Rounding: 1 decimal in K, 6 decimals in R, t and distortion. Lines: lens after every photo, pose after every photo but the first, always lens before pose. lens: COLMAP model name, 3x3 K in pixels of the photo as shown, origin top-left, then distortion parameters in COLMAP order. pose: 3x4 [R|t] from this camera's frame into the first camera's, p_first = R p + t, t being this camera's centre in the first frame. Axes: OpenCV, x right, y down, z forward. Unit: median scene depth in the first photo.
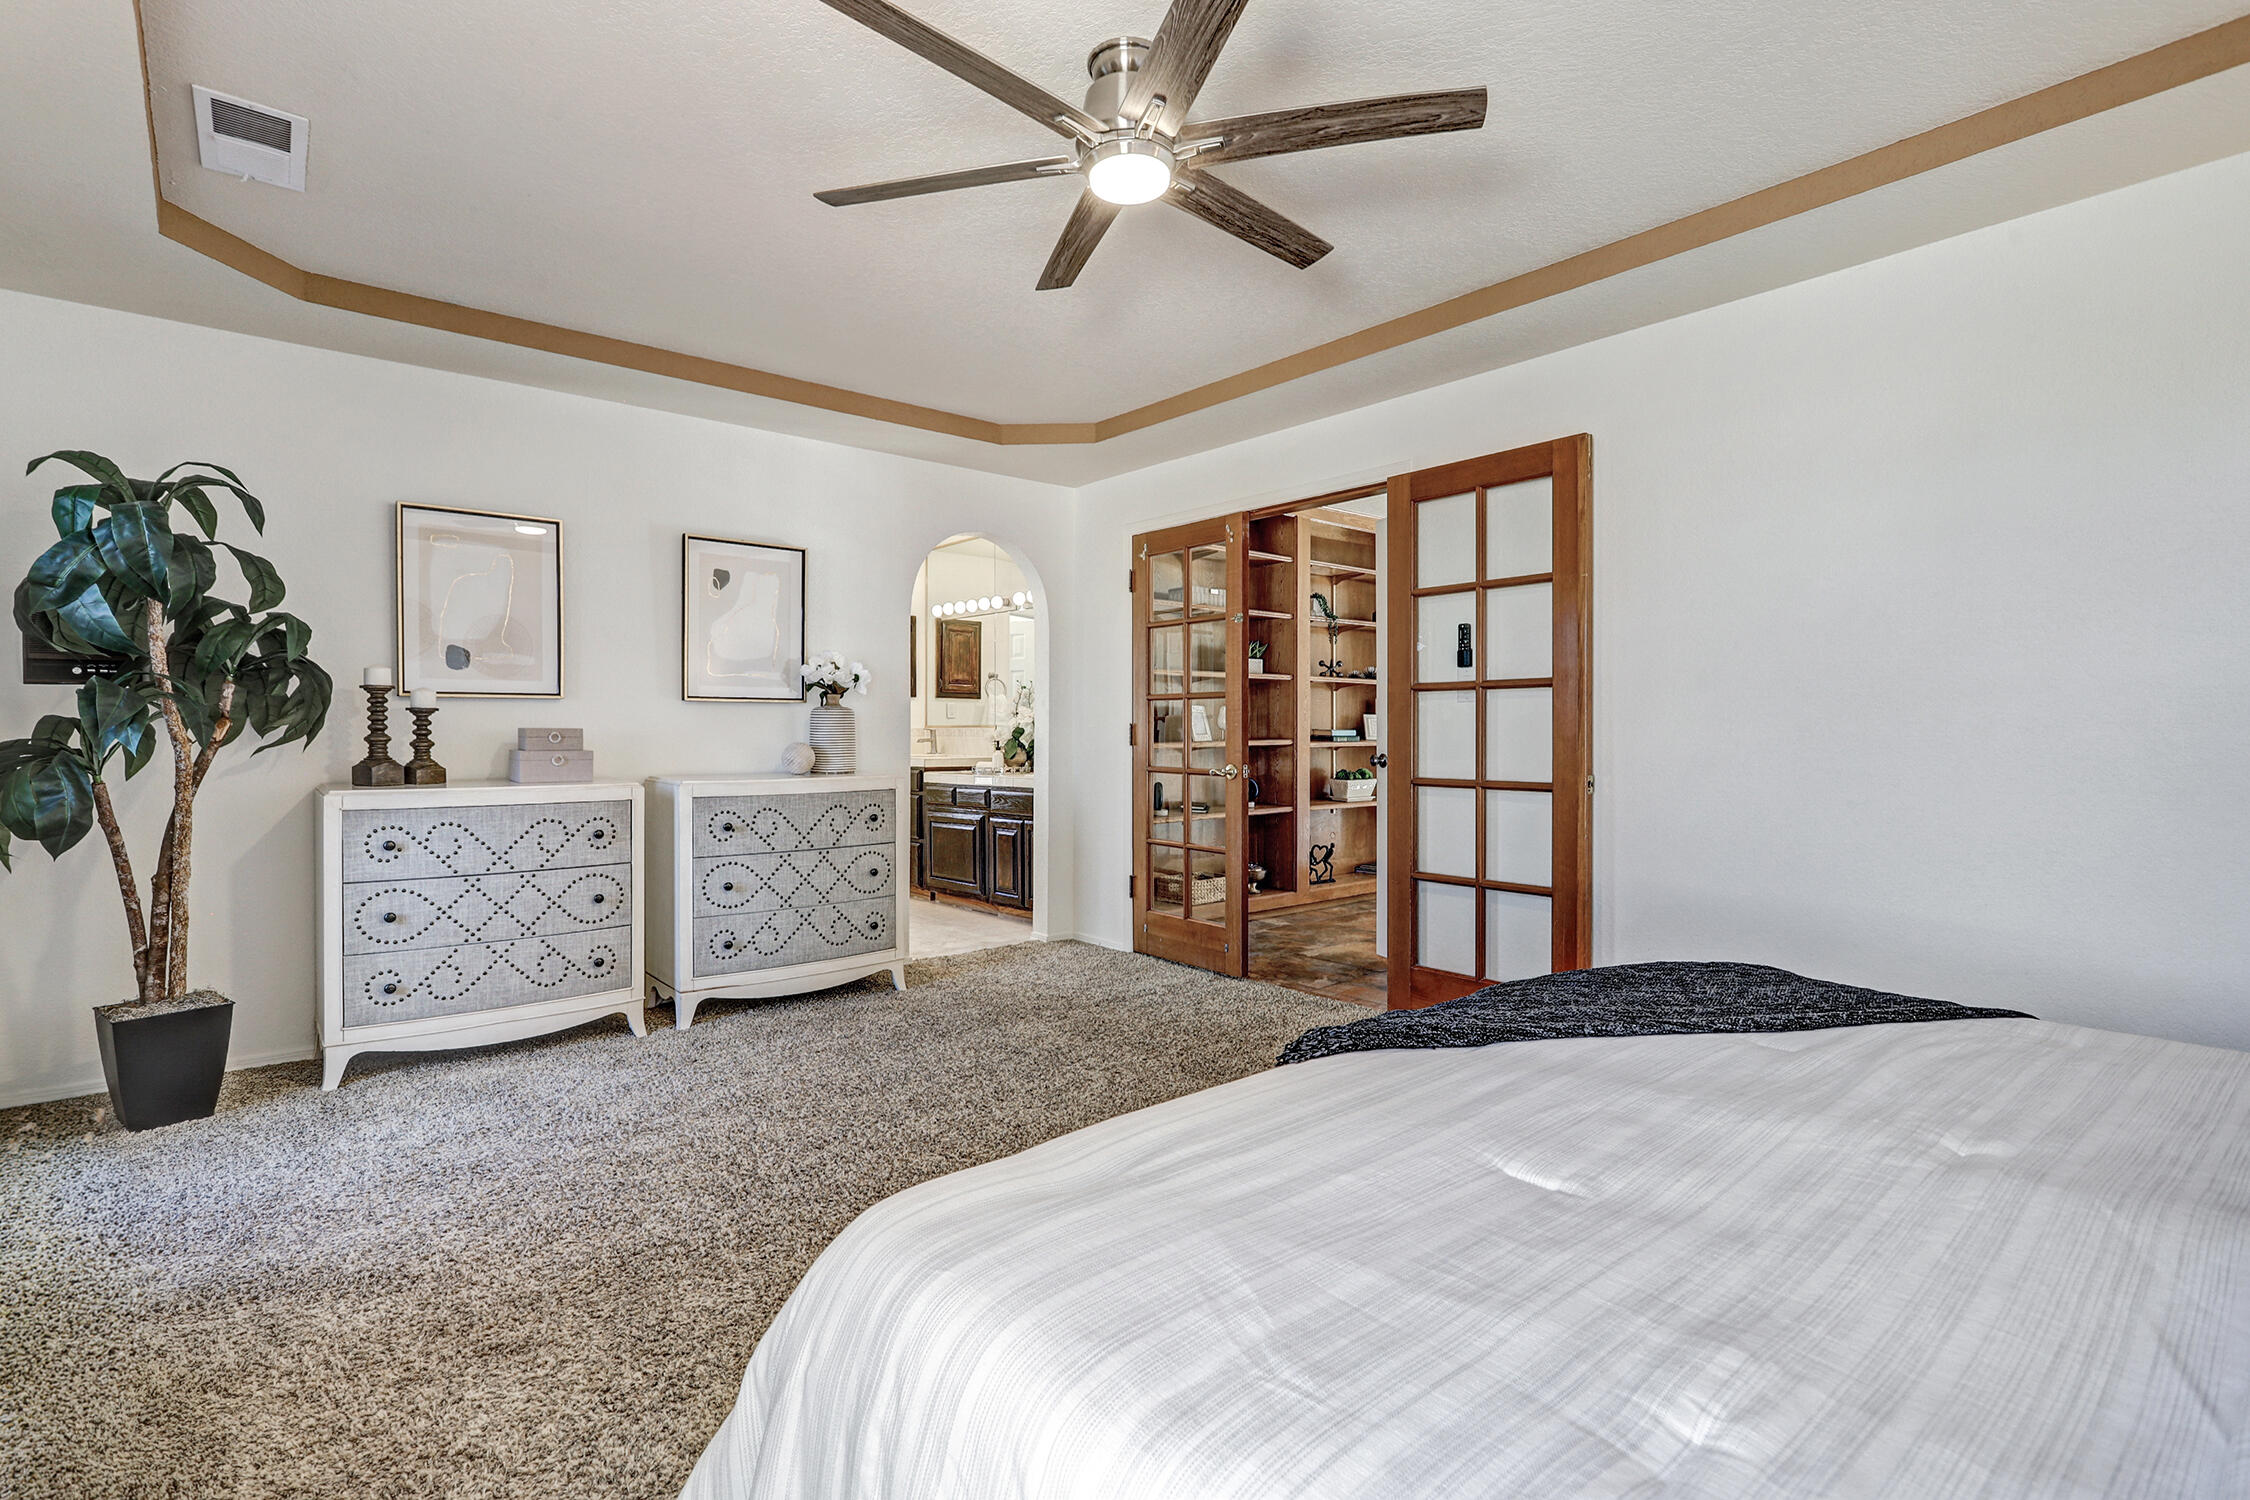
lens RADIAL K [[1038.0, 0, 1123.7], [0, 1038.0, 743.1], [0, 0, 1]] dist [0.001531, 0.000357]
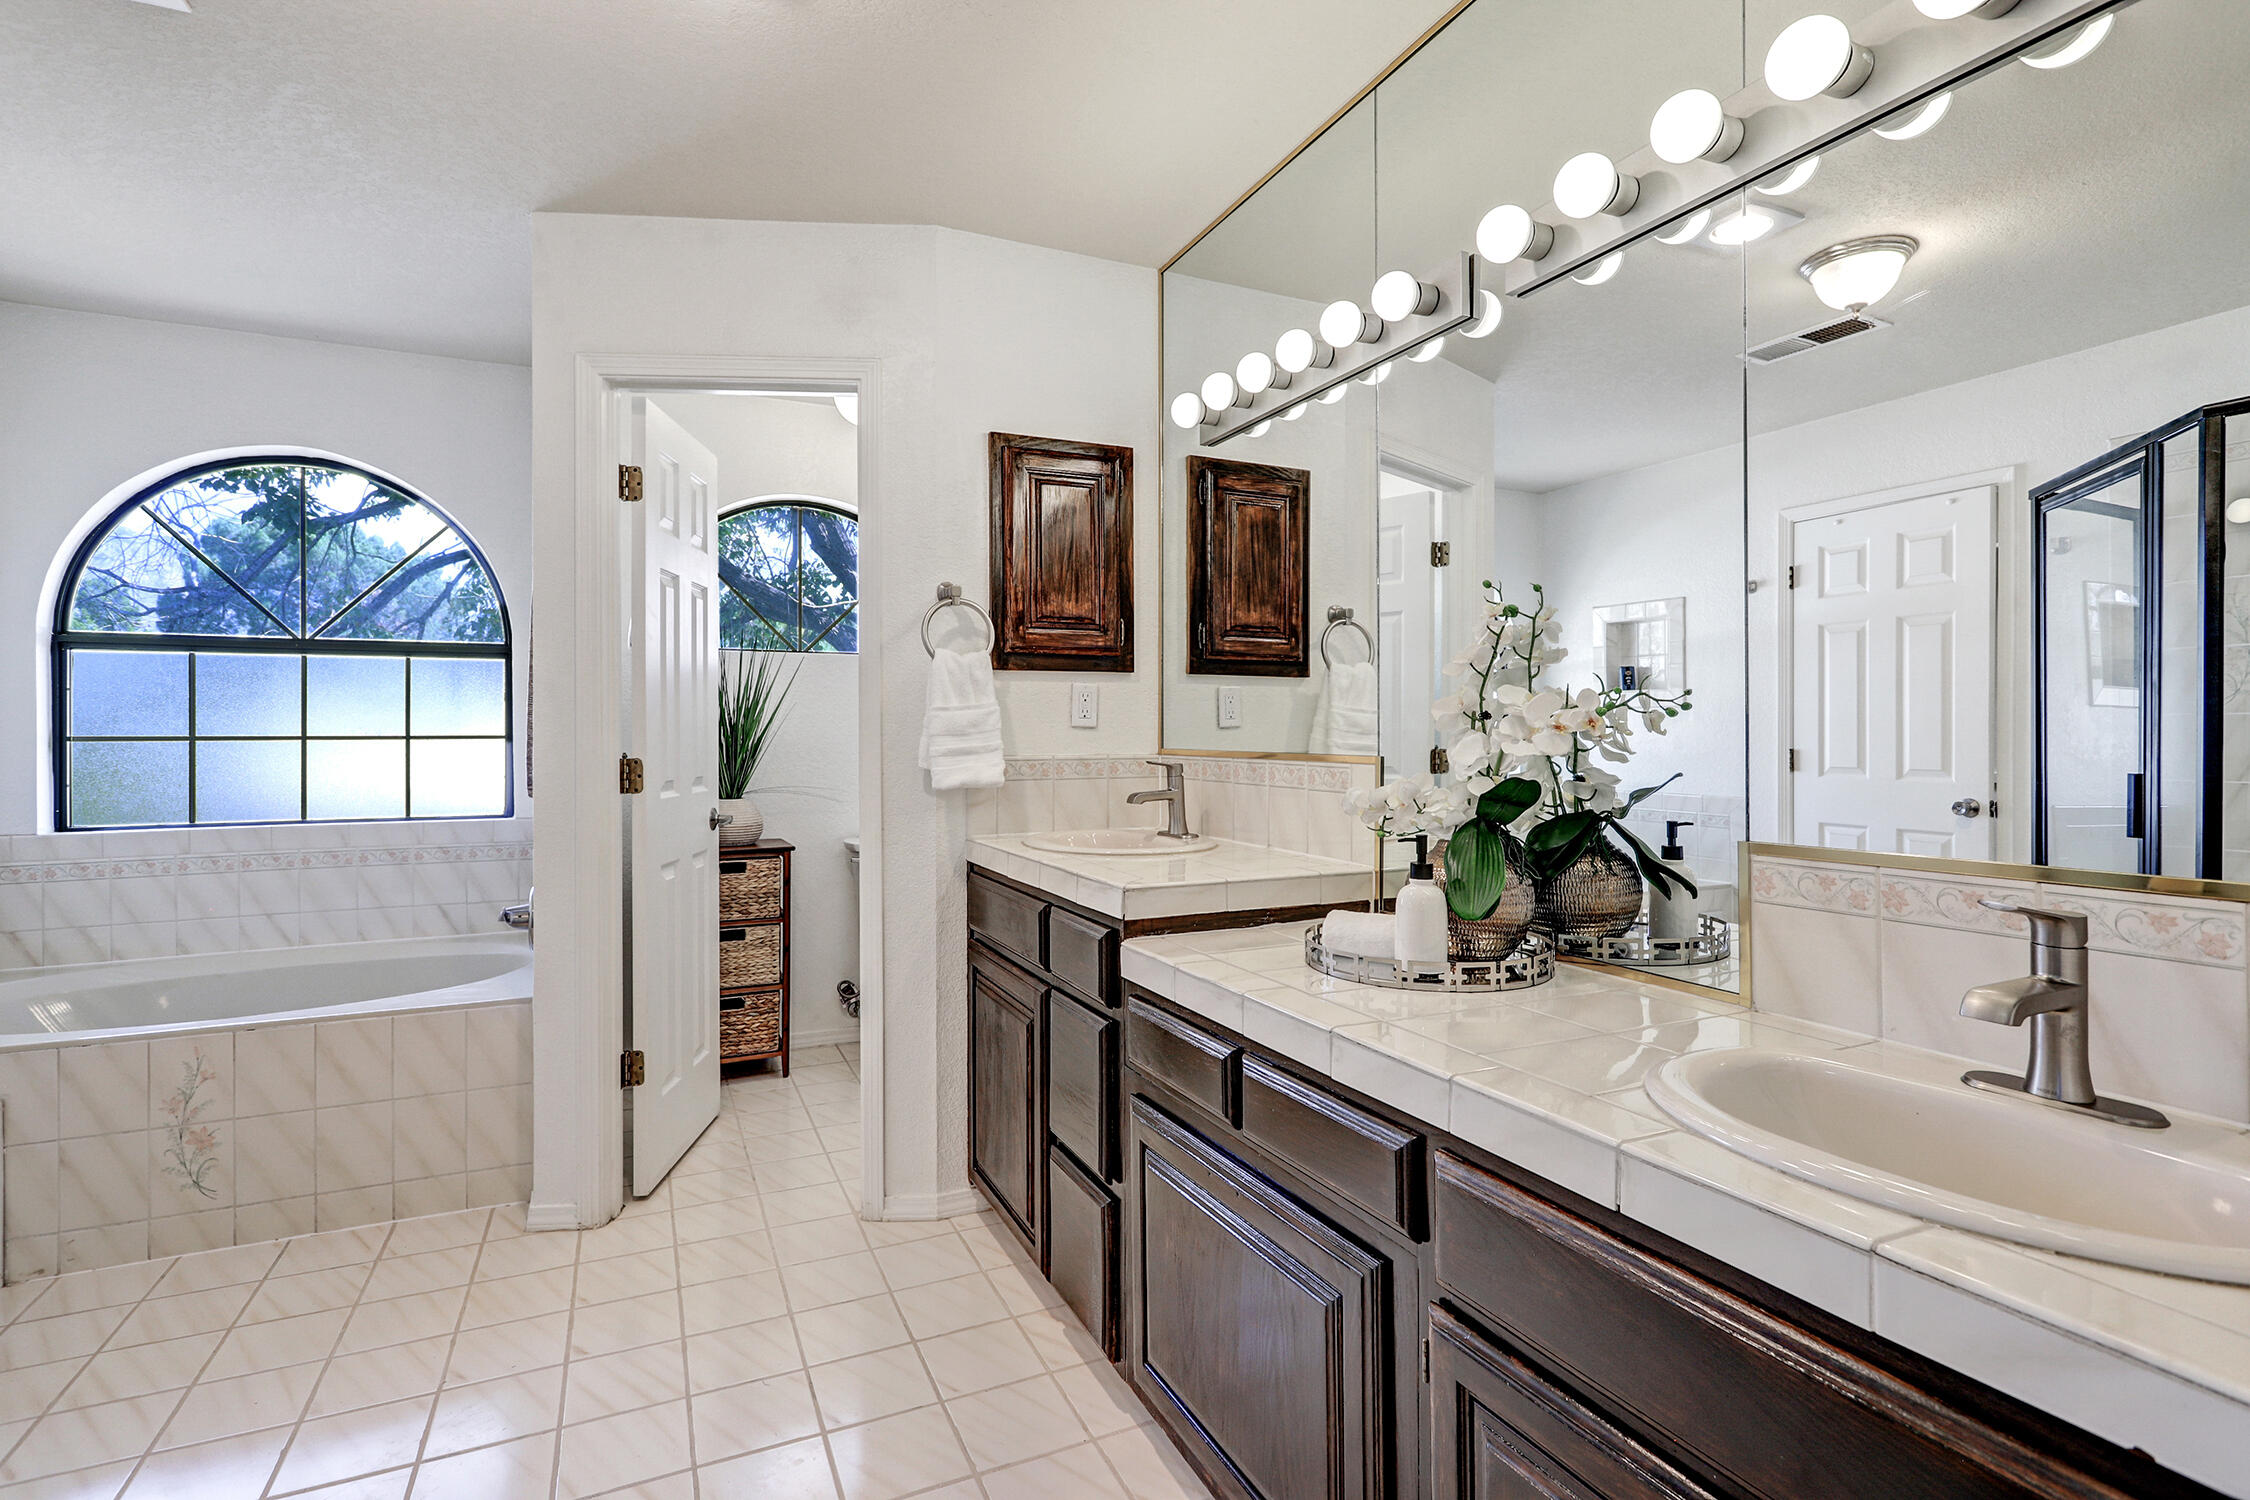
lens RADIAL K [[1038.0, 0, 1129.4], [0, 1038.0, 742.3], [0, 0, 1]] dist [0.001531, 0.000357]
pose [[0.962421, -0.006302, -0.271489, -0.100120], [0.006431, 0.999979, -0.000417, -0.019325], [0.271486, -0.001345, 0.962442, 0.632534]]
